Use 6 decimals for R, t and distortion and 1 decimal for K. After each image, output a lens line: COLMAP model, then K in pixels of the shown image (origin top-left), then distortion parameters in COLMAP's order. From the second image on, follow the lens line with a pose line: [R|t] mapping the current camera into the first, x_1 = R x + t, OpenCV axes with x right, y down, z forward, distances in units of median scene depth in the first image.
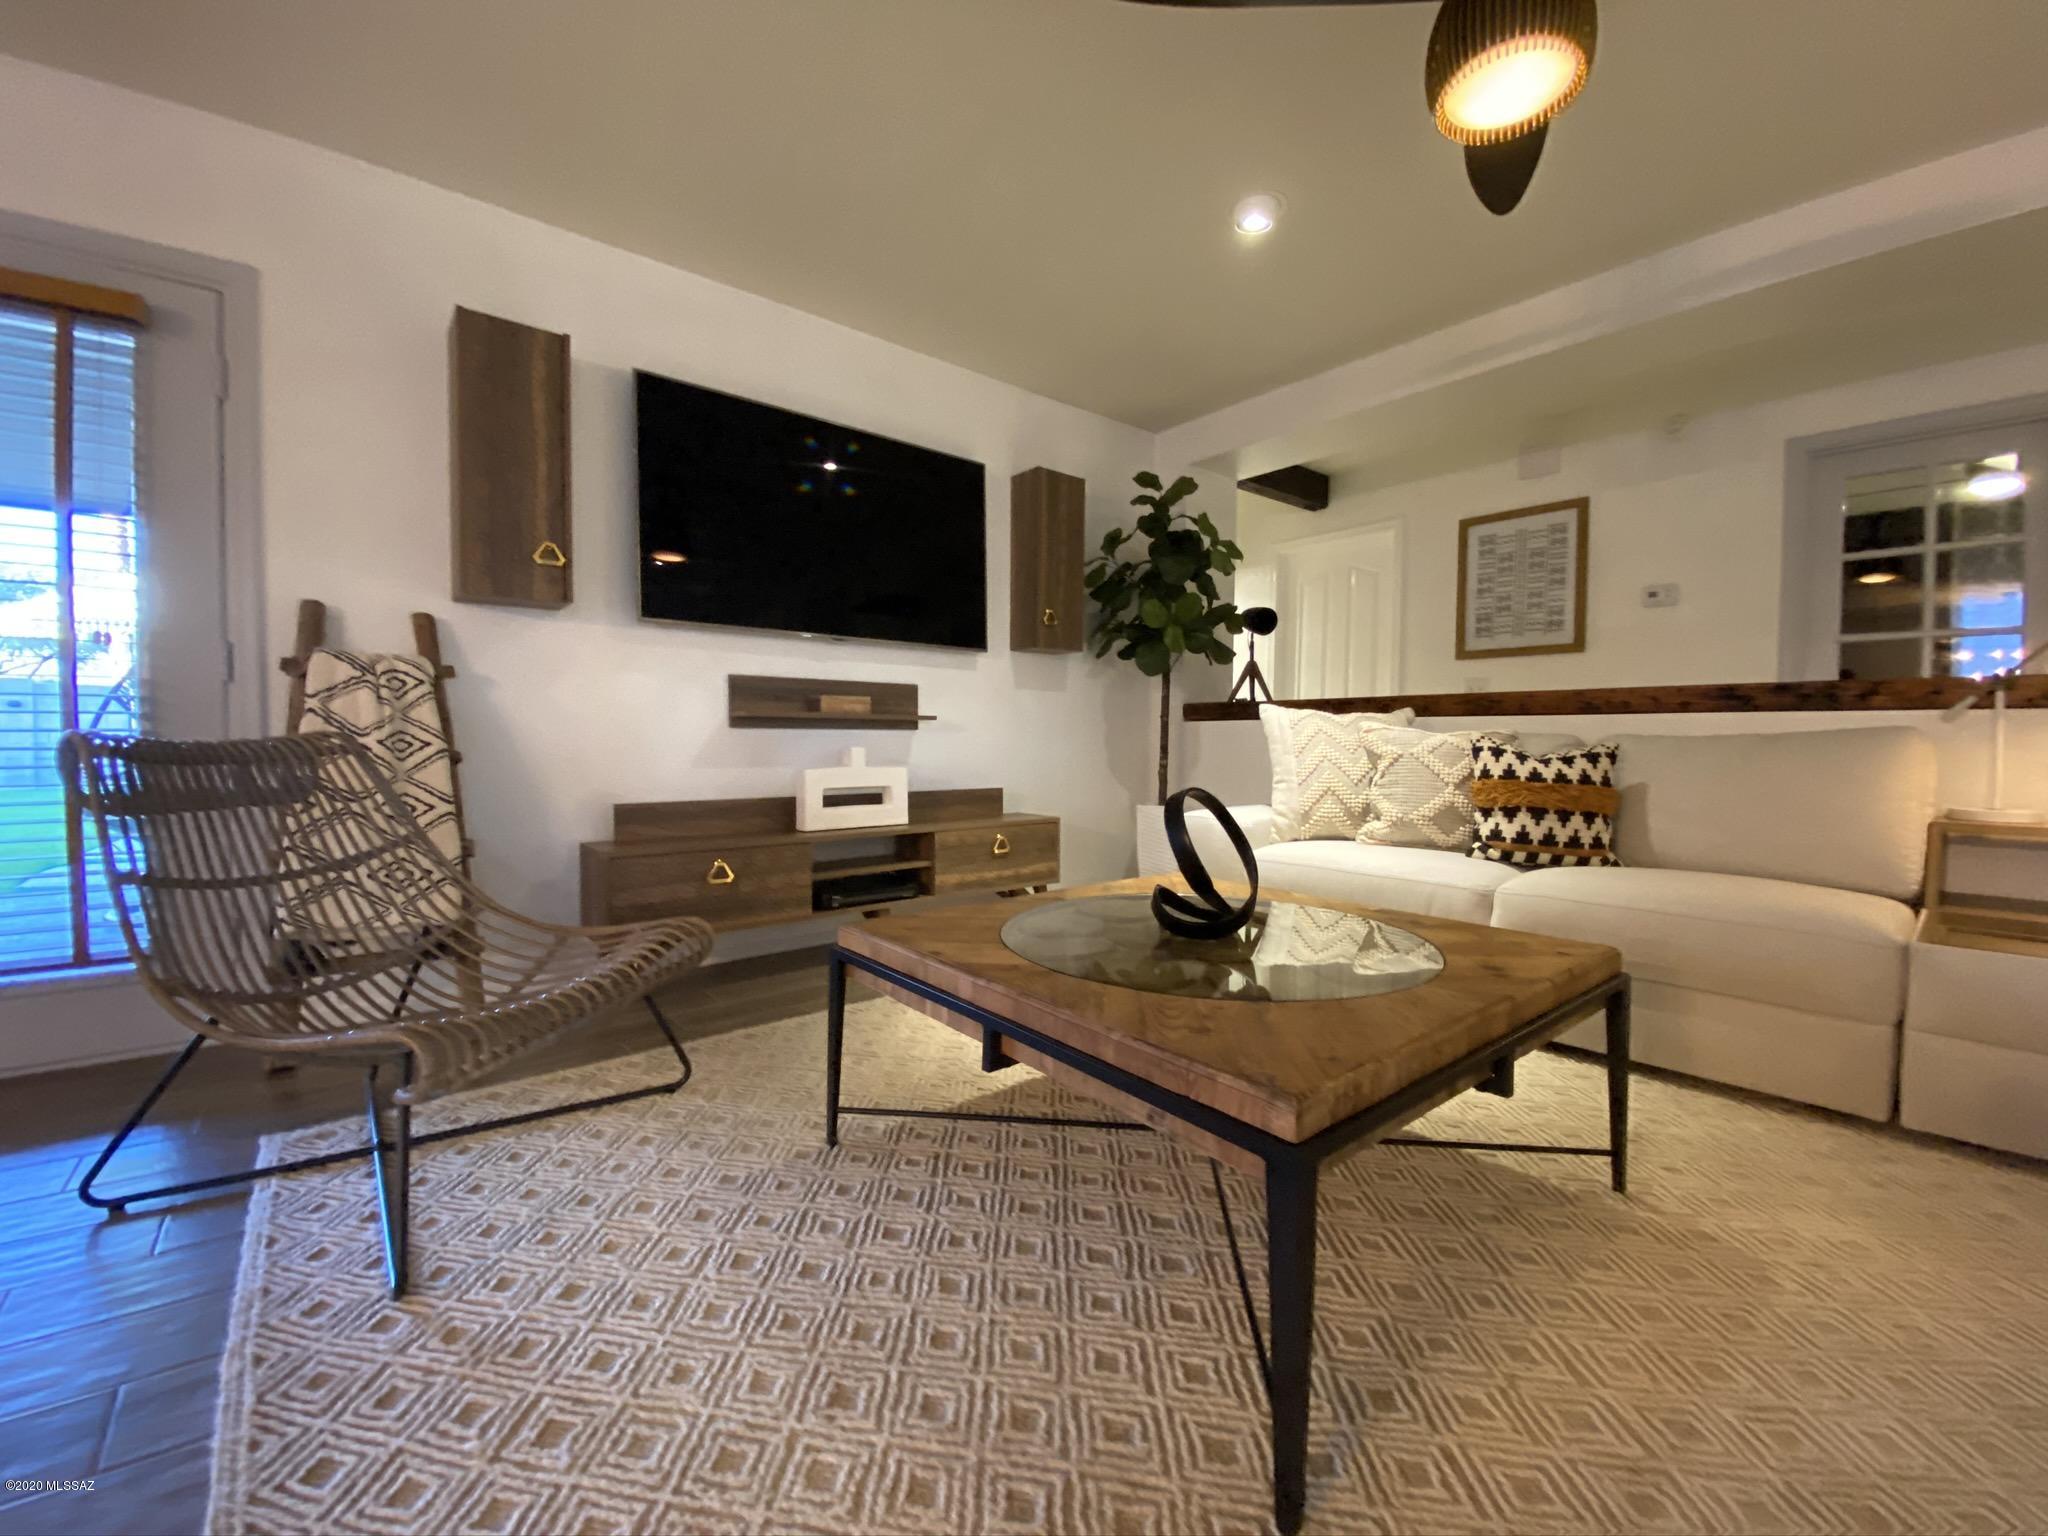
lens RADIAL K [[841.9, 0, 1027.7], [0, 841.9, 769.5], [0, 0, 1]] dist [0.021073, -0.023711]
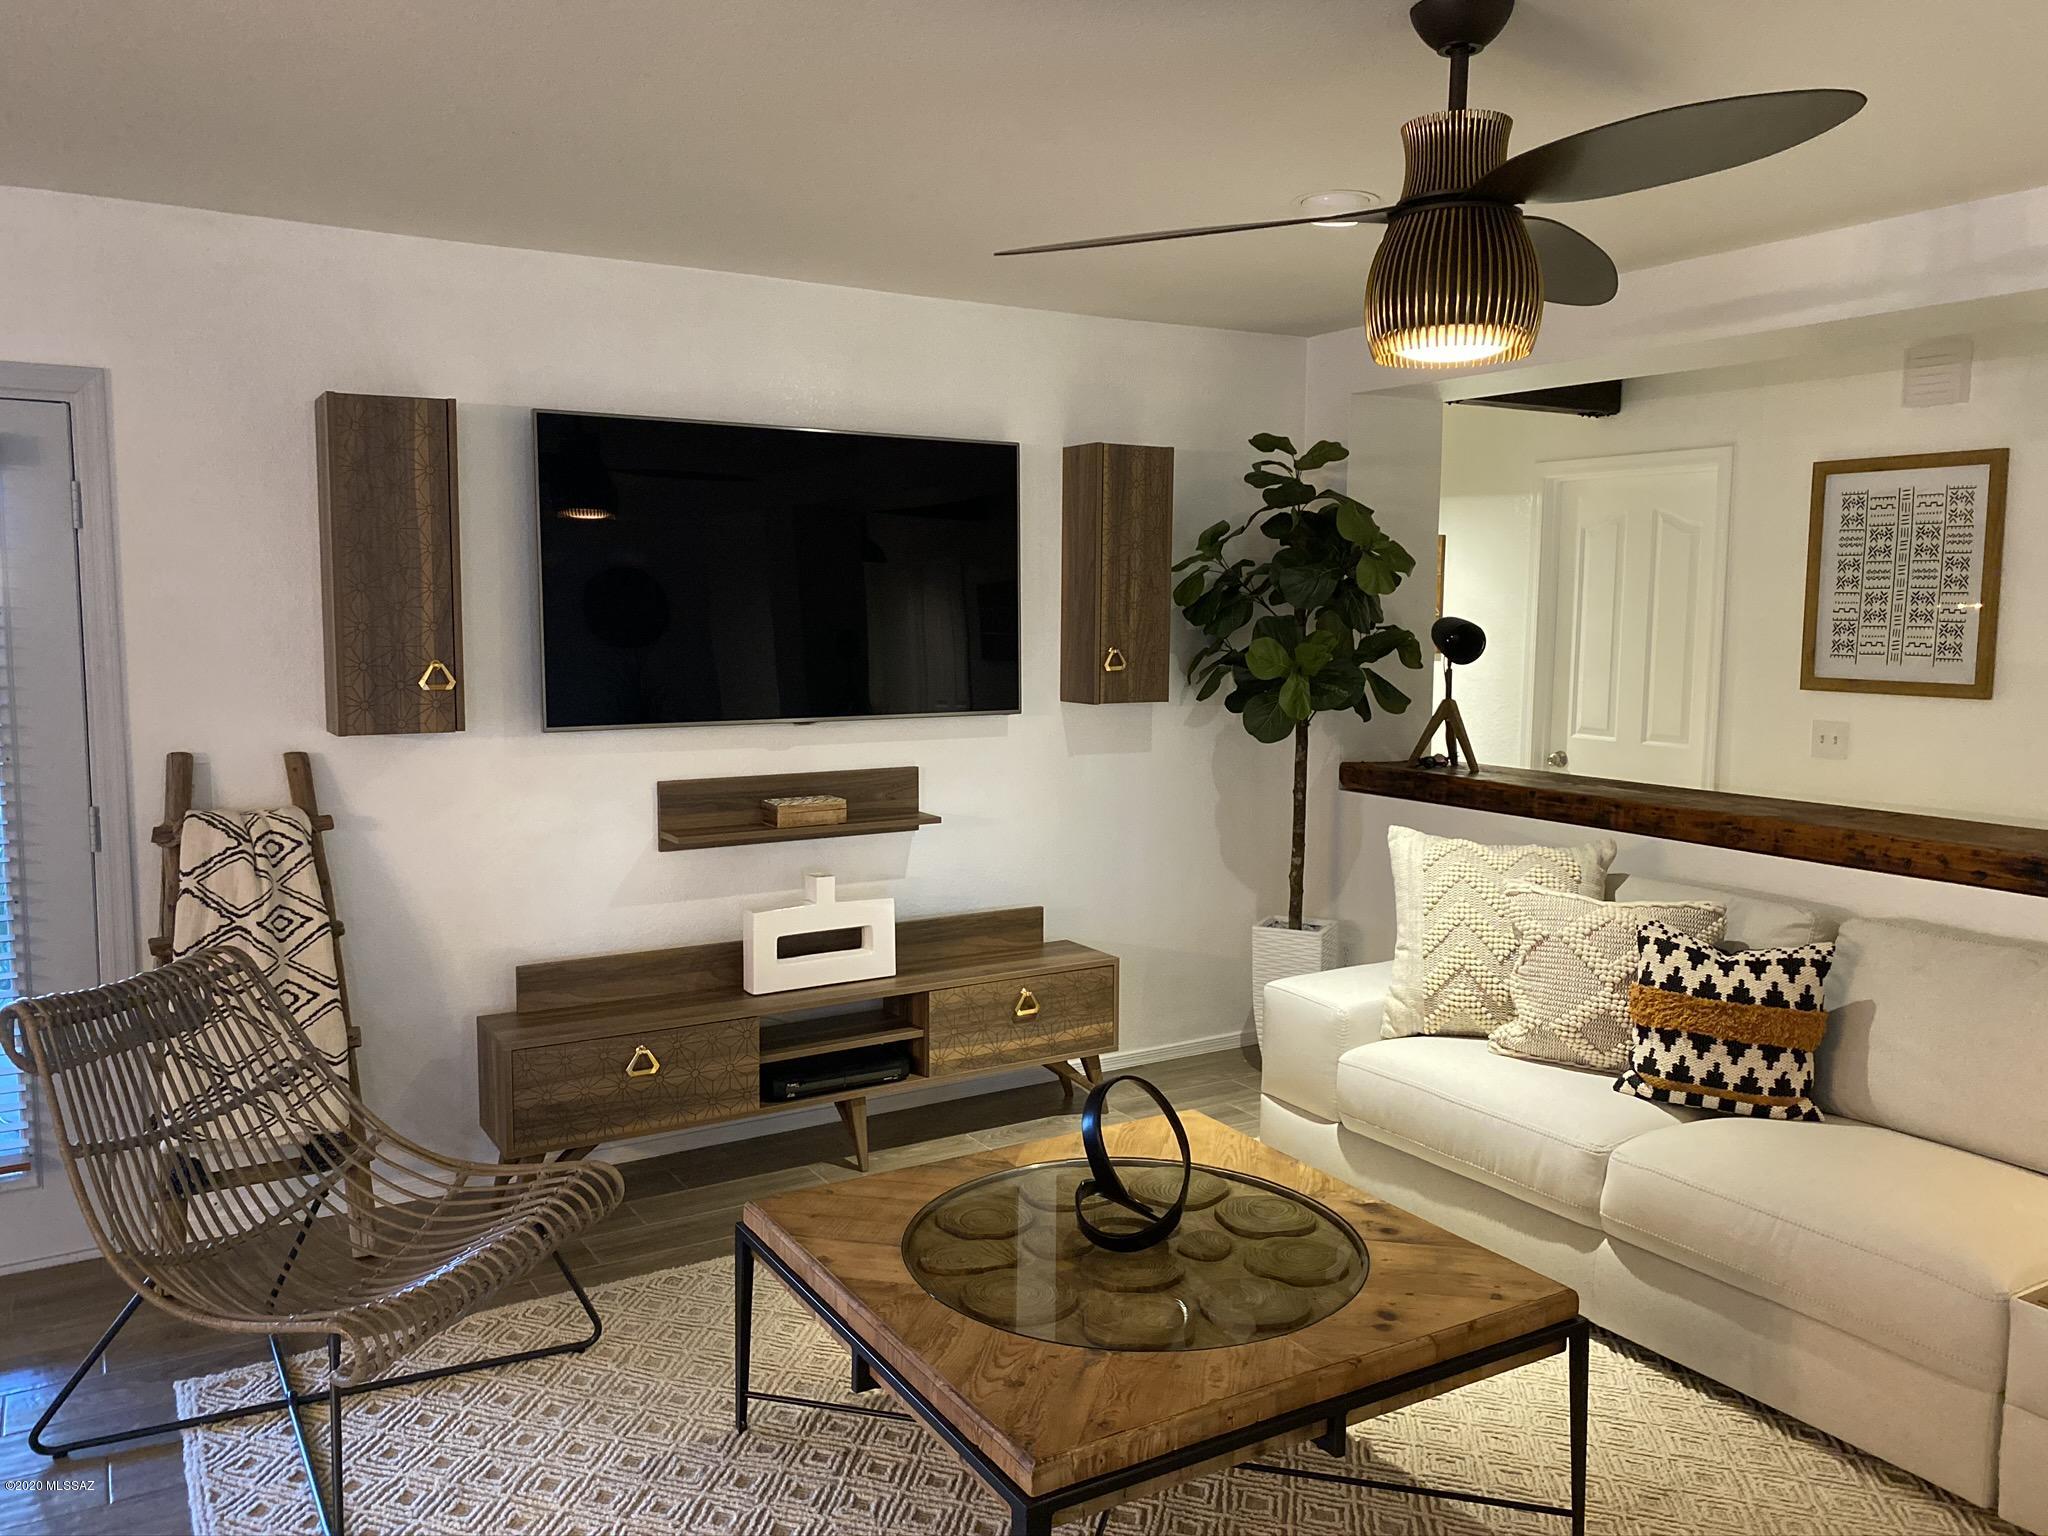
lens RADIAL K [[1583.1, 0, 1024.0], [0, 1583.1, 768.0], [0, 0, 1]] dist [0.009386, 0.007248]
pose [[0.989165, 0.015493, -0.145990, 0.220910], [-0.006057, 0.997876, 0.064858, -0.274608], [0.146685, -0.063271, 0.987158, -0.436291]]
